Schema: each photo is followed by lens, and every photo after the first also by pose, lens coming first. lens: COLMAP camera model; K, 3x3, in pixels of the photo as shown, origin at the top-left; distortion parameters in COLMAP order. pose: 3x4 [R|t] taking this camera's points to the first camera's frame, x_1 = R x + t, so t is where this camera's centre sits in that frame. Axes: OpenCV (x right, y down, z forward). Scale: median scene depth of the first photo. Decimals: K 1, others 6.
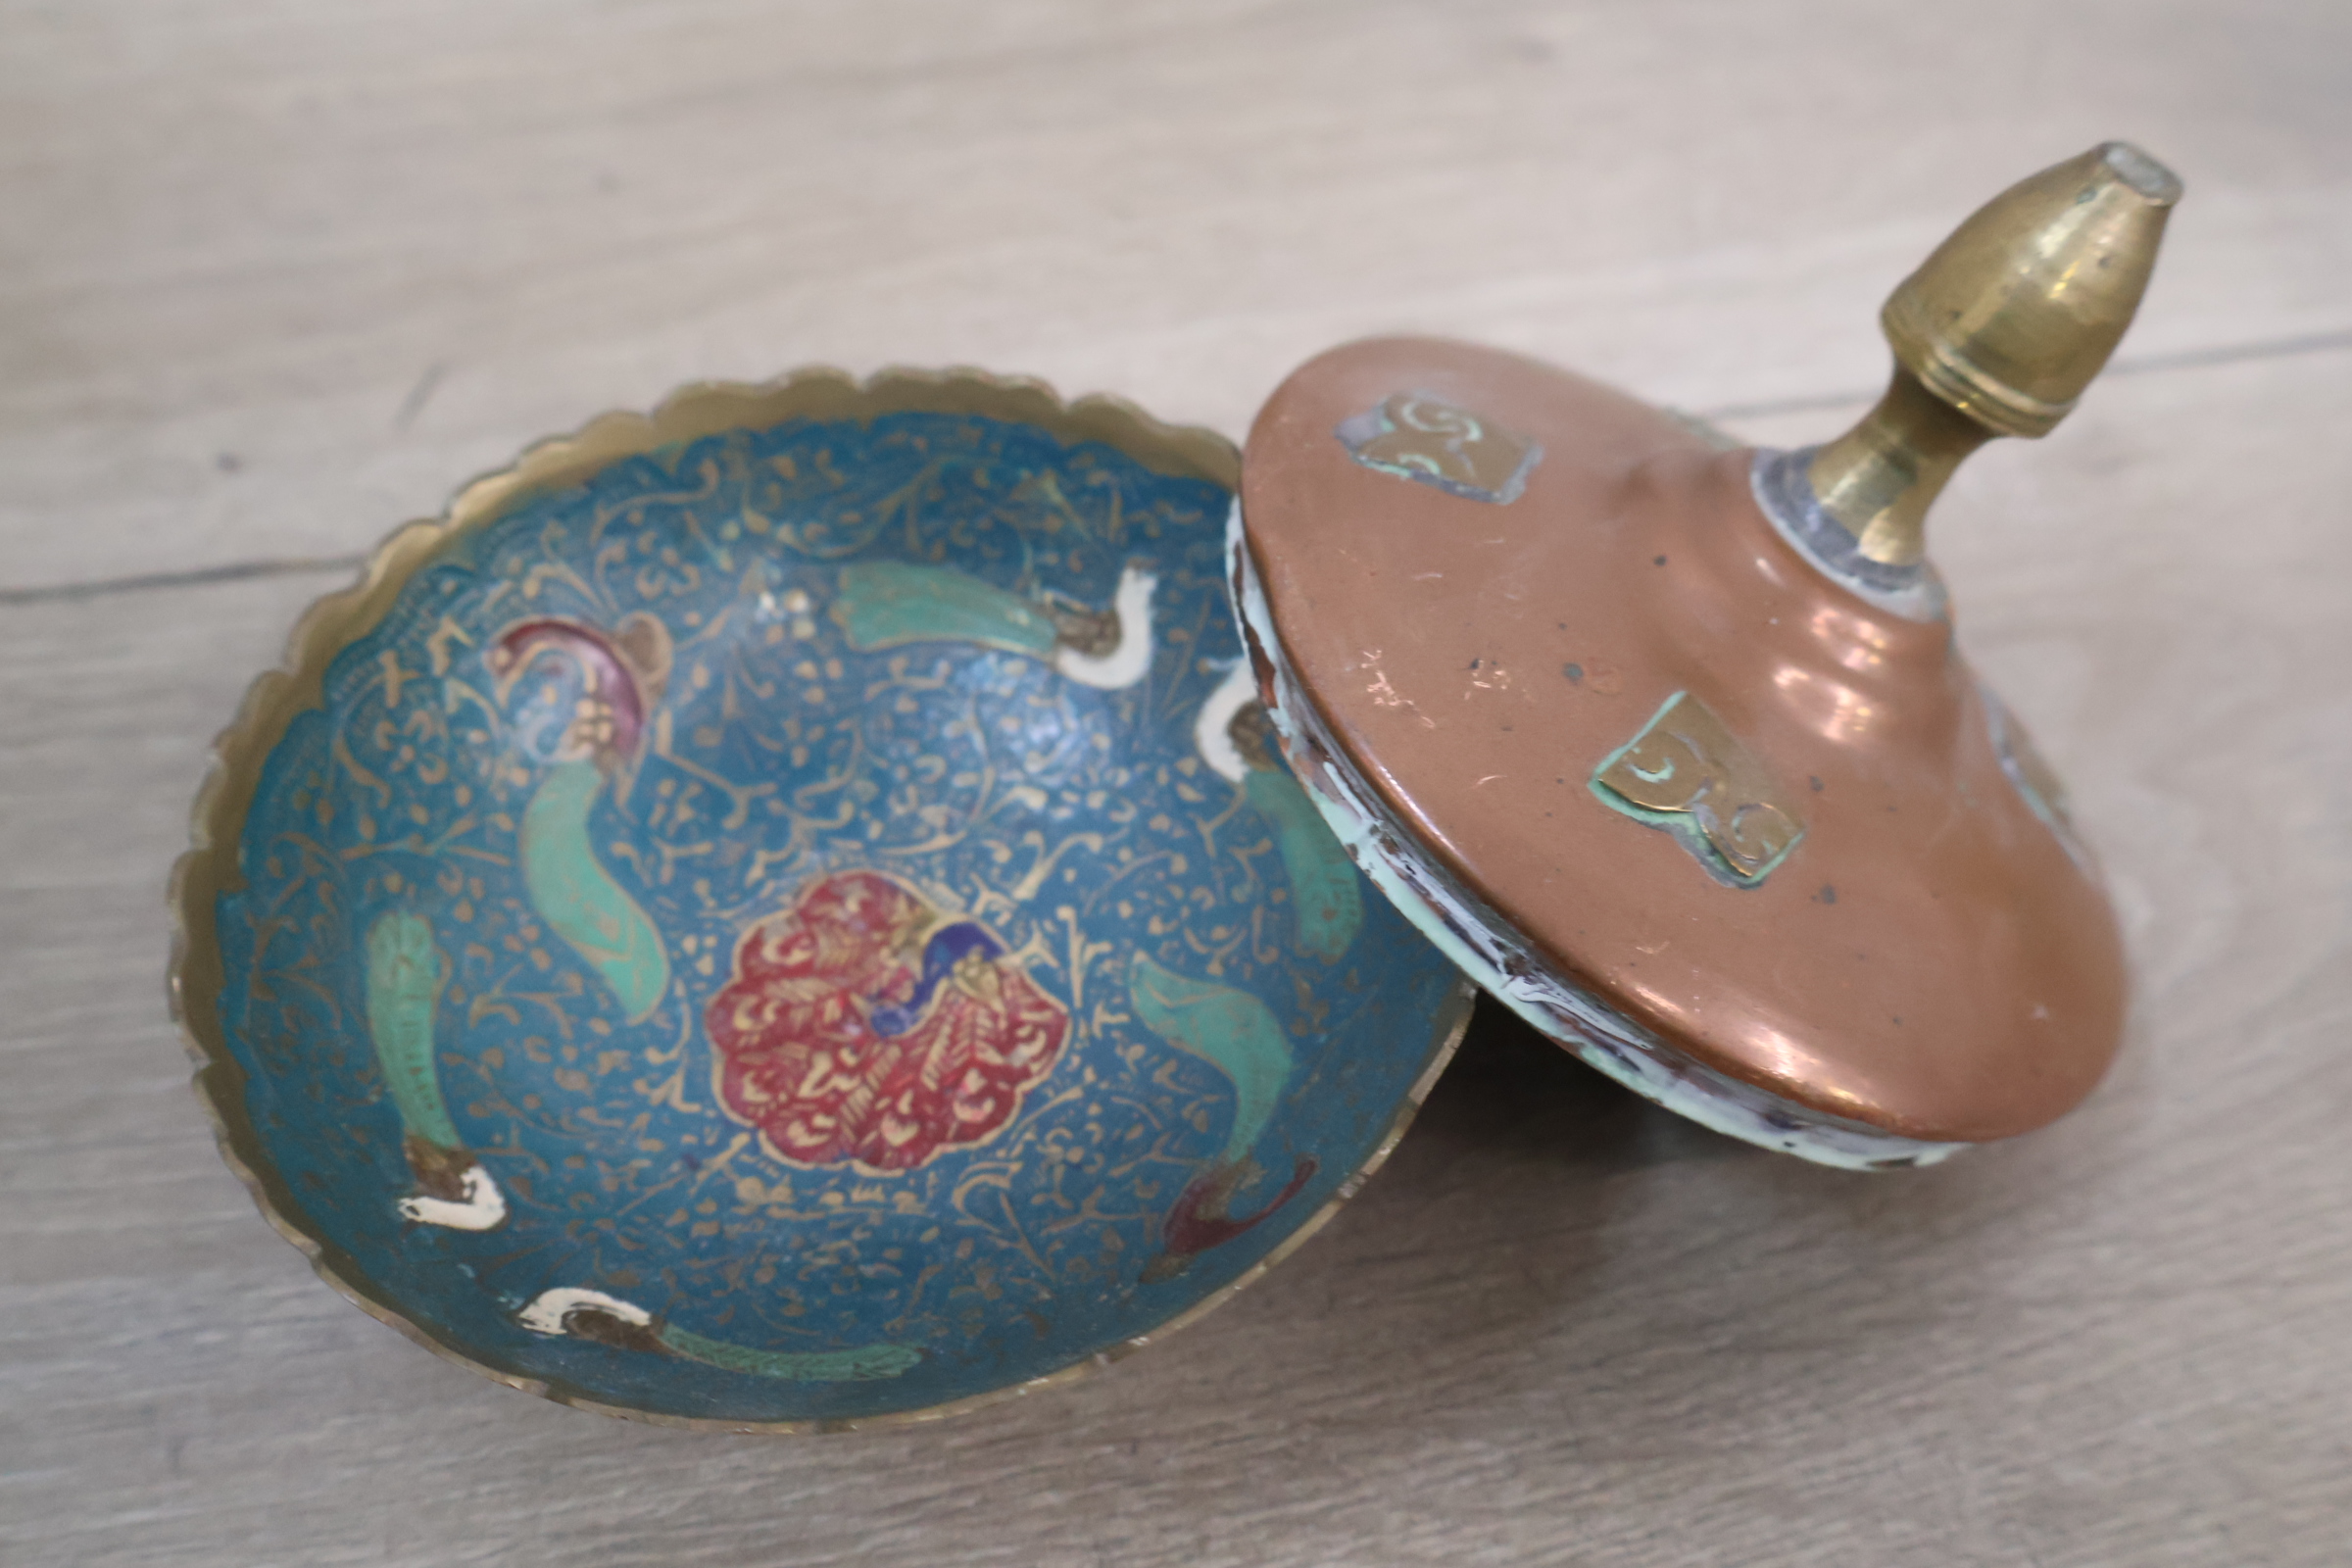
lens RADIAL K [[2194.8, 0, 1170.5], [0, 2194.8, 788.5], [0, 0, 1]] dist [0.007445, 0.005313]
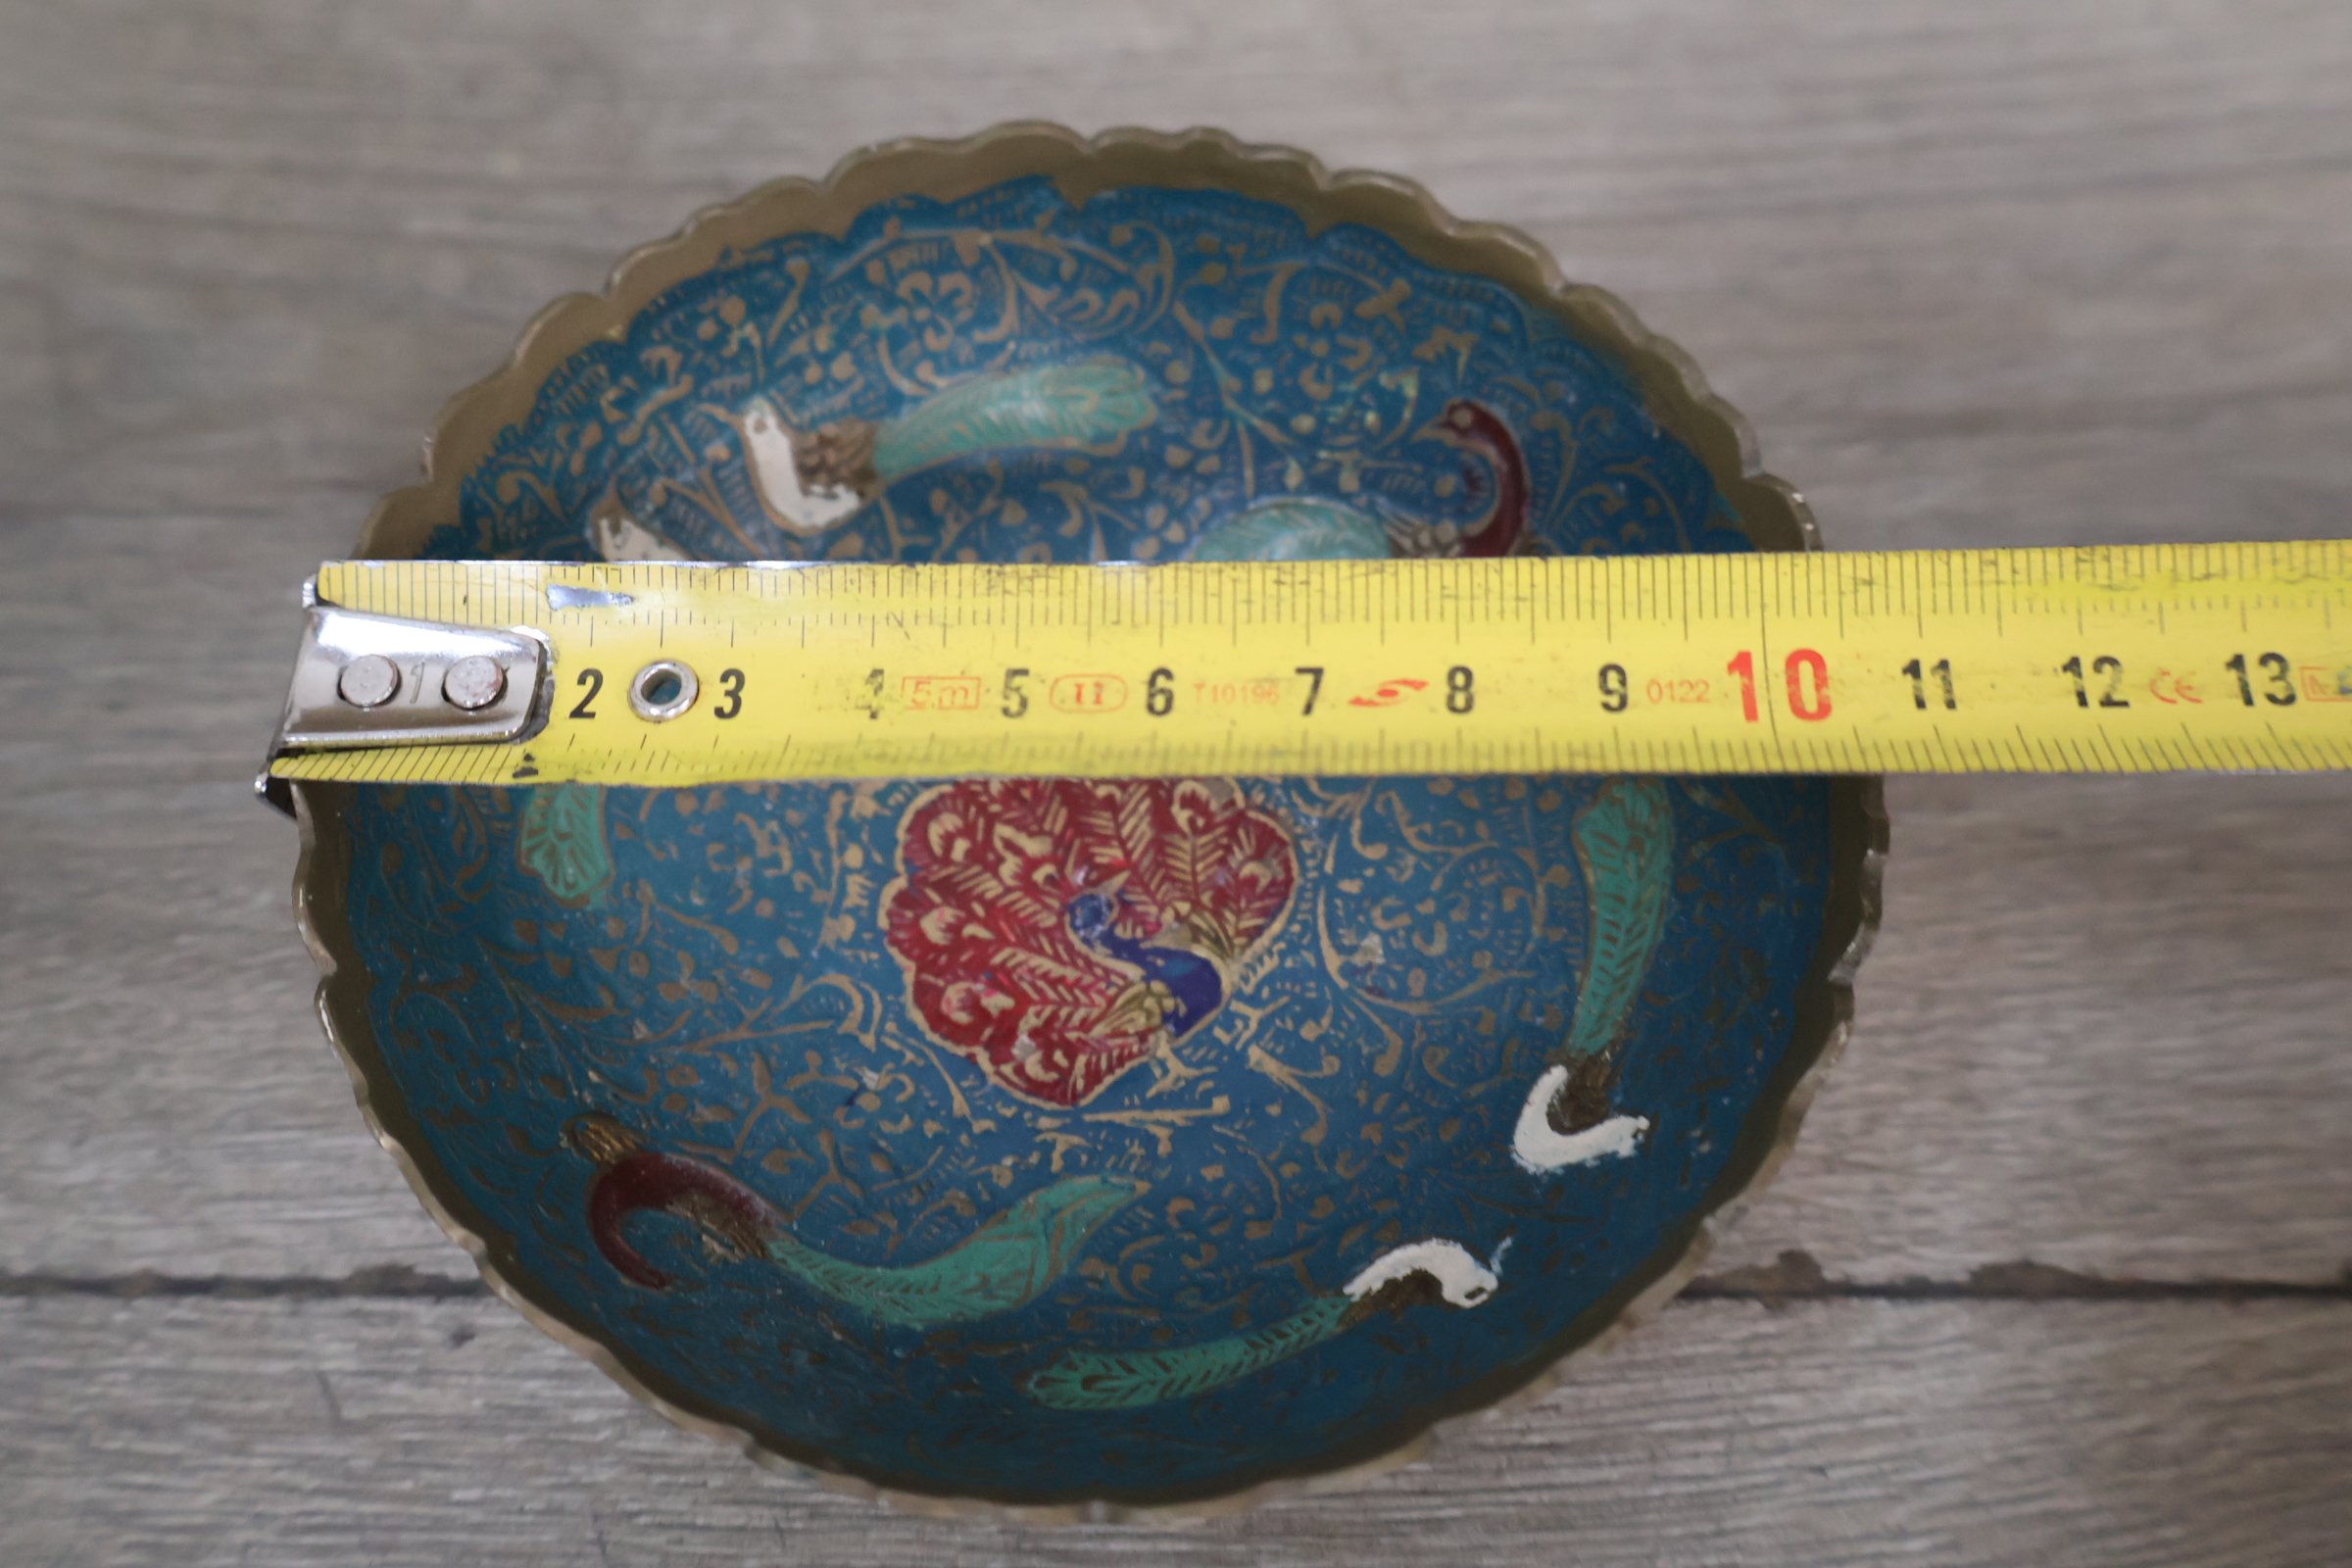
lens RADIAL K [[2277.9, 0, 1171.2], [0, 2277.9, 795.5], [0, 0, 1]] dist [0.006318, 0.003599]
pose [[-0.047891, 0.883604, -0.465779, 0.250229], [-0.800269, 0.245105, 0.547259, -0.428139], [0.597725, 0.398958, 0.695383, 0.381947]]
